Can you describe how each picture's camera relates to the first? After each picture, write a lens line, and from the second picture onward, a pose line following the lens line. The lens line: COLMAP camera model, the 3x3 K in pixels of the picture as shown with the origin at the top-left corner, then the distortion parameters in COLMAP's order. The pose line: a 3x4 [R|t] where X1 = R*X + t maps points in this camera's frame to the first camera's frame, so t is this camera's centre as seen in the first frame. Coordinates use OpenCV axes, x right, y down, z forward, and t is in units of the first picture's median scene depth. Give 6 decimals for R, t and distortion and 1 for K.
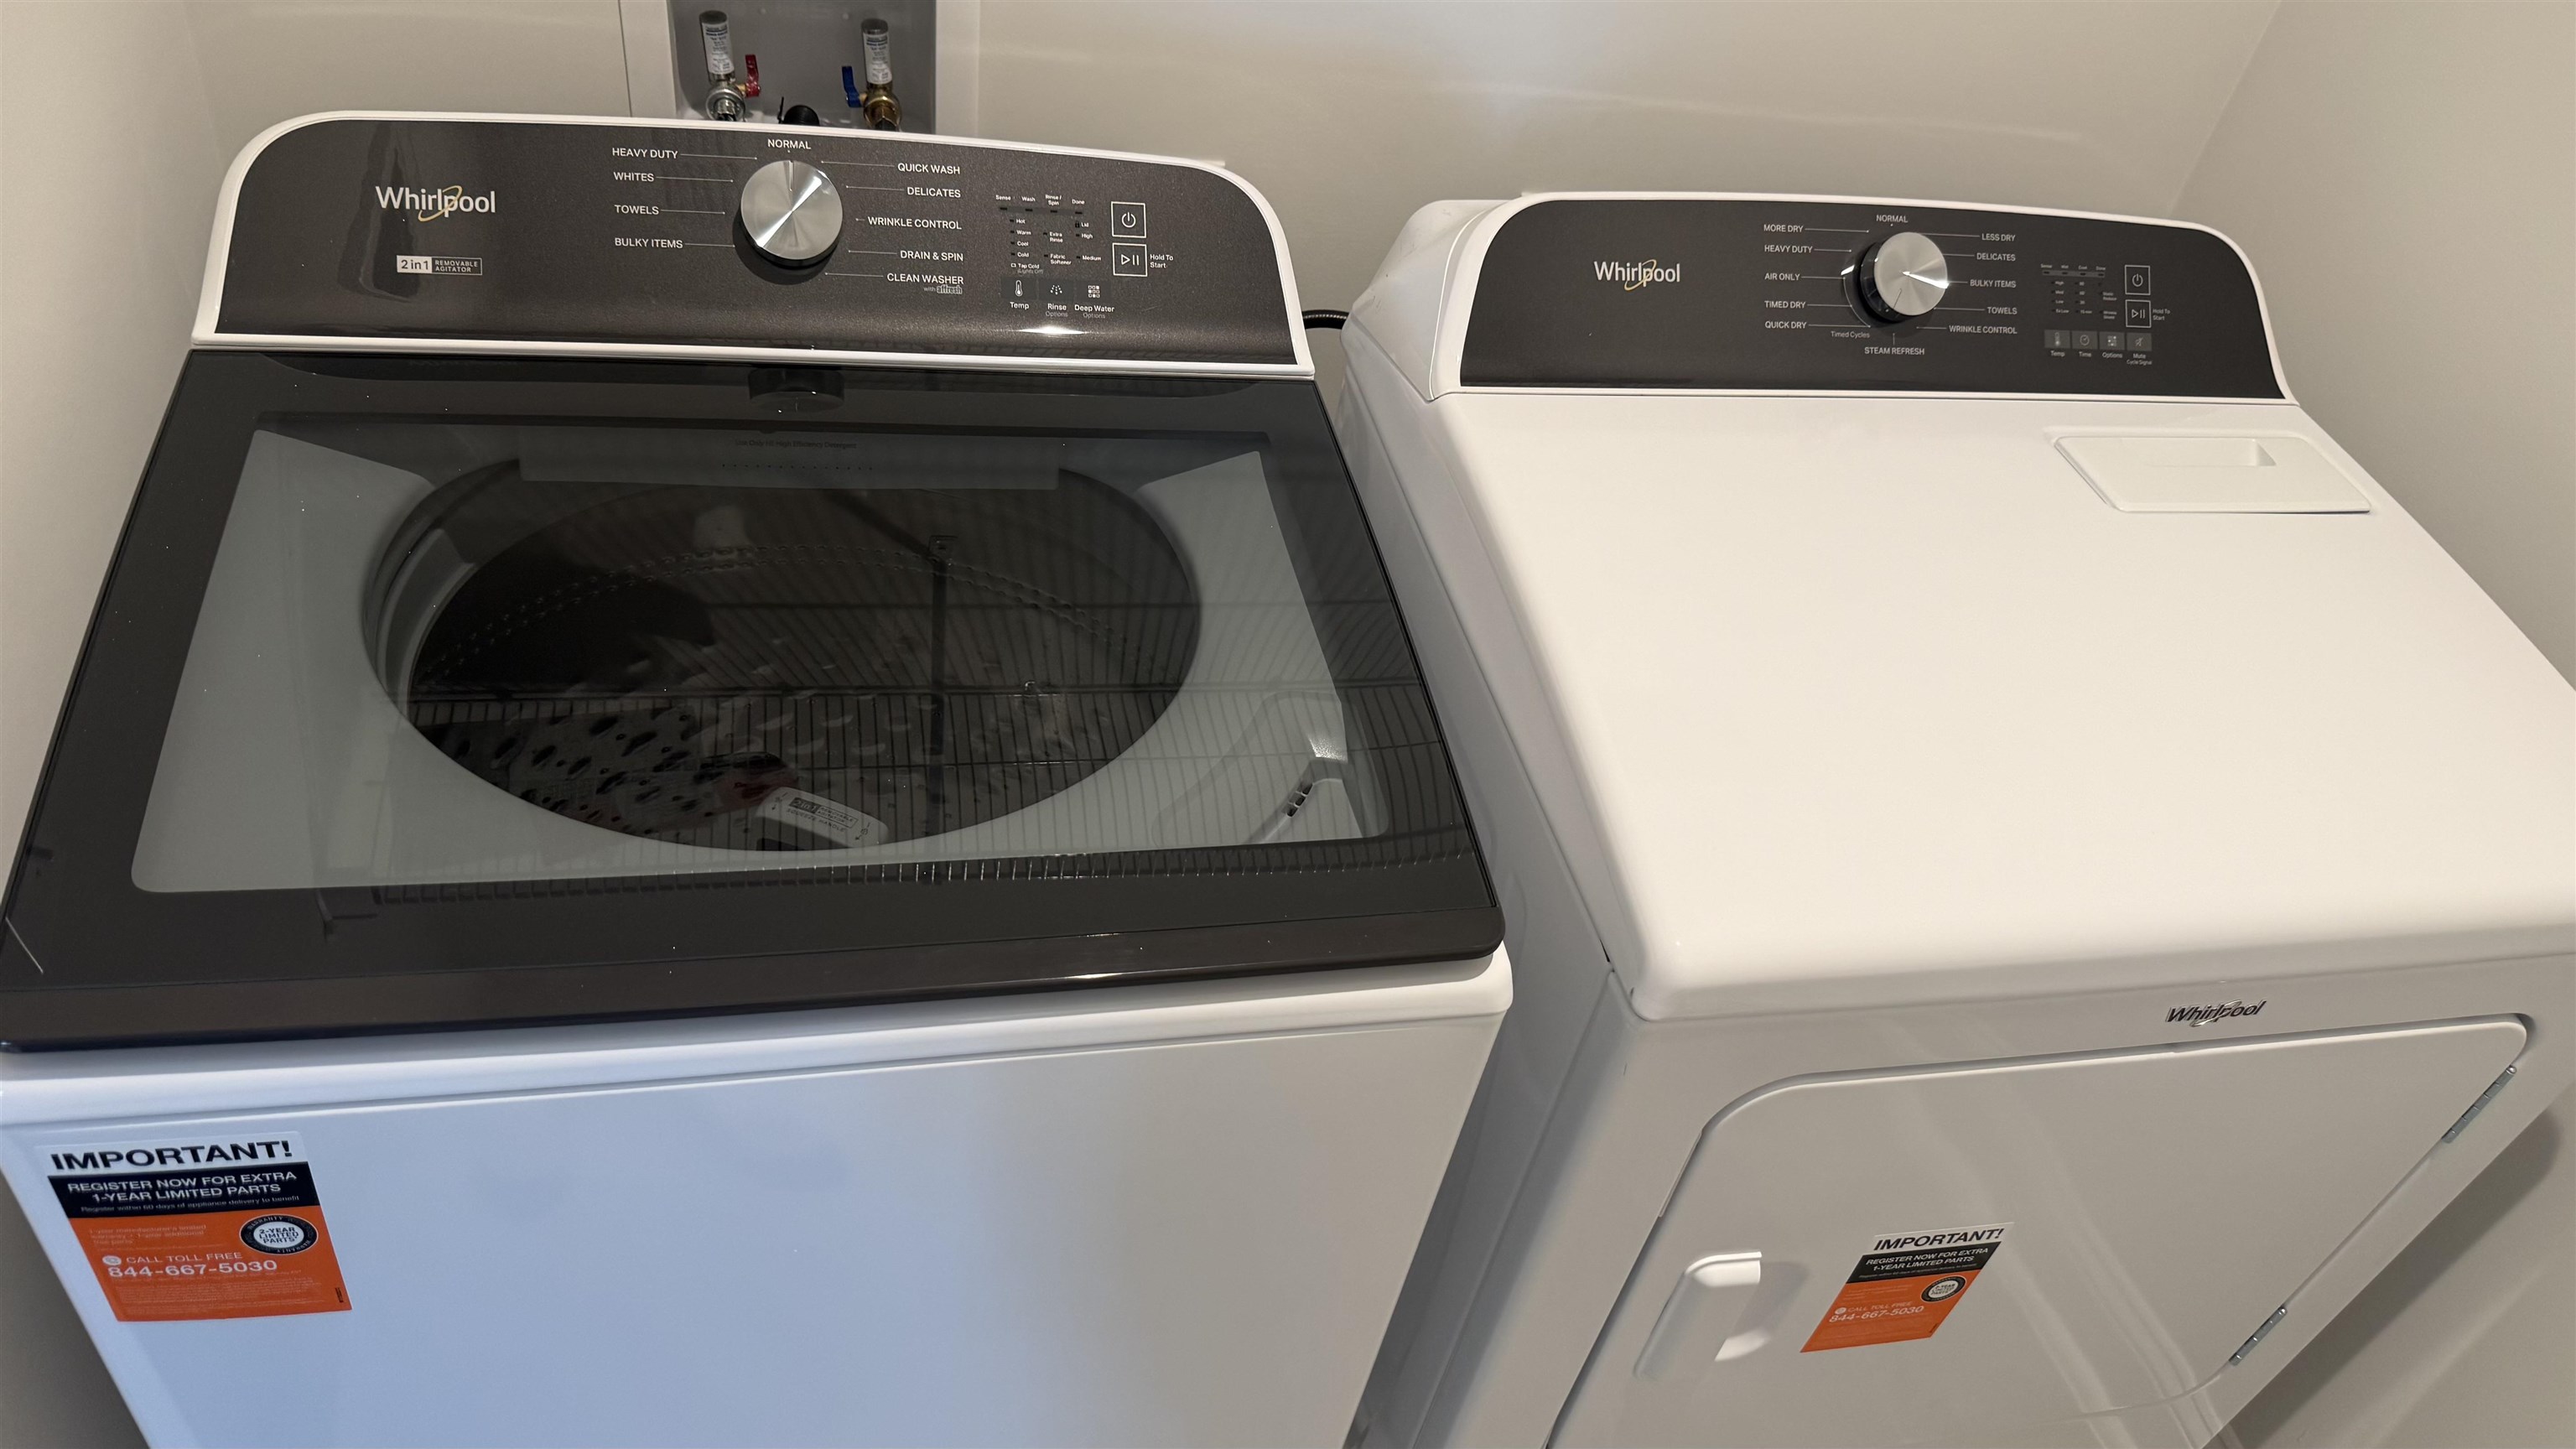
lens RADIAL K [[1829.2, 0, 1277.2], [0, 1829.2, 719.7], [0, 0, 1]] dist [0.012369, 0.002517]
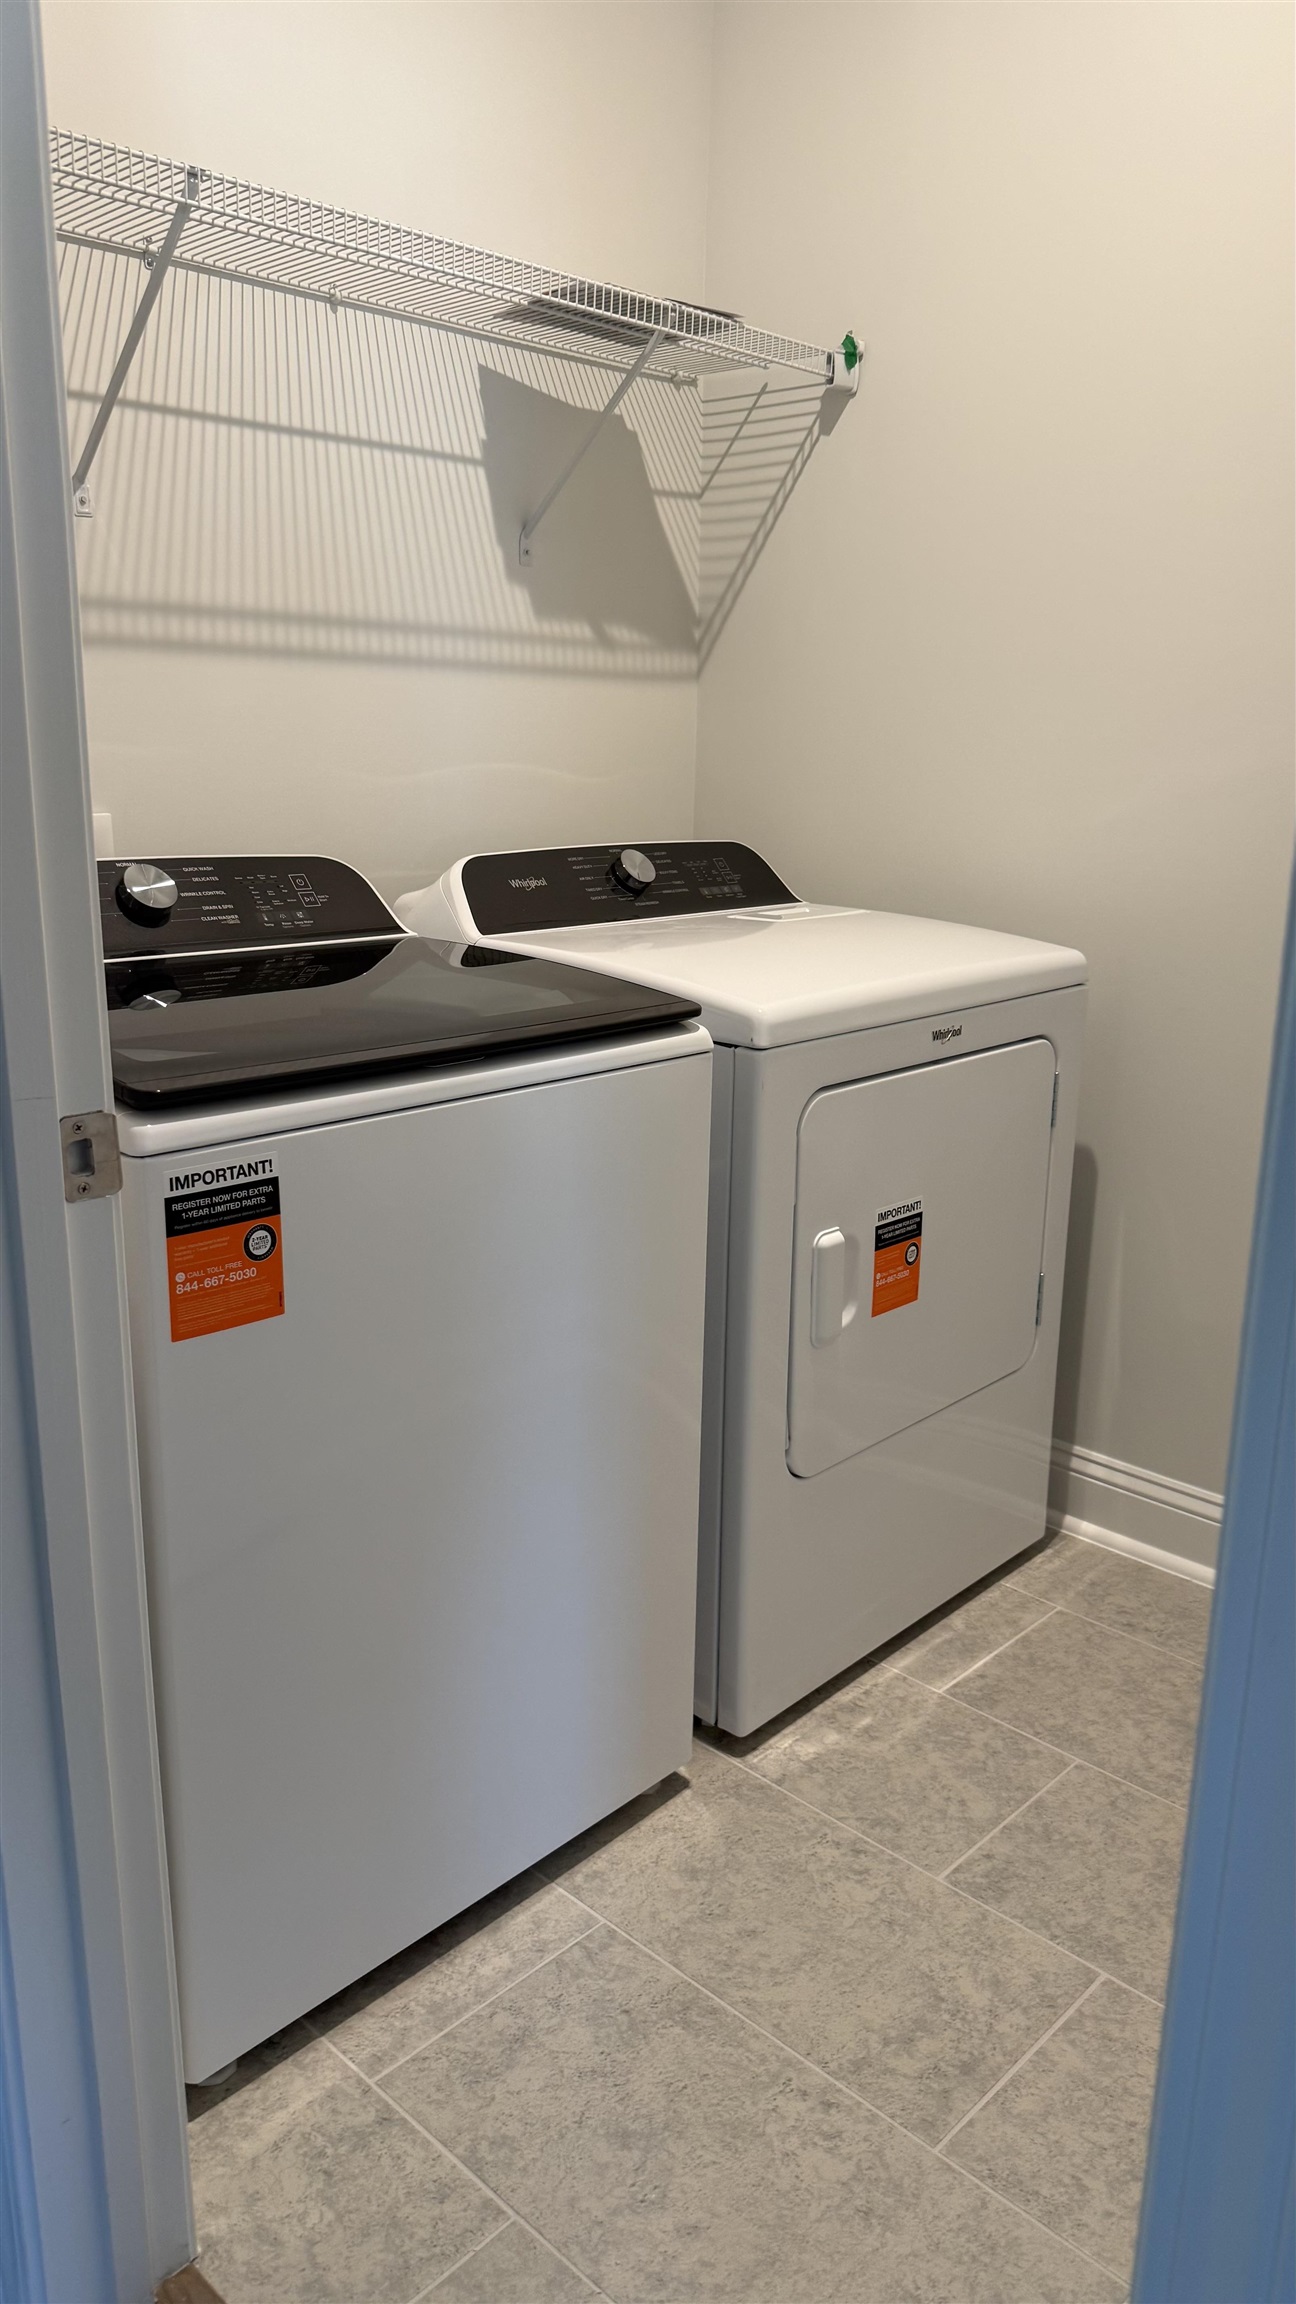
lens RADIAL K [[1636.1, 0, 649.8], [0, 1636.1, 1153.3], [0, 0, 1]] dist [0.012369, 0.002517]
pose [[0.803244, -0.262536, 0.534672, -0.778220], [0.463944, 0.838713, -0.285161, 0.610029], [-0.373572, 0.477112, 0.795493, -0.323068]]
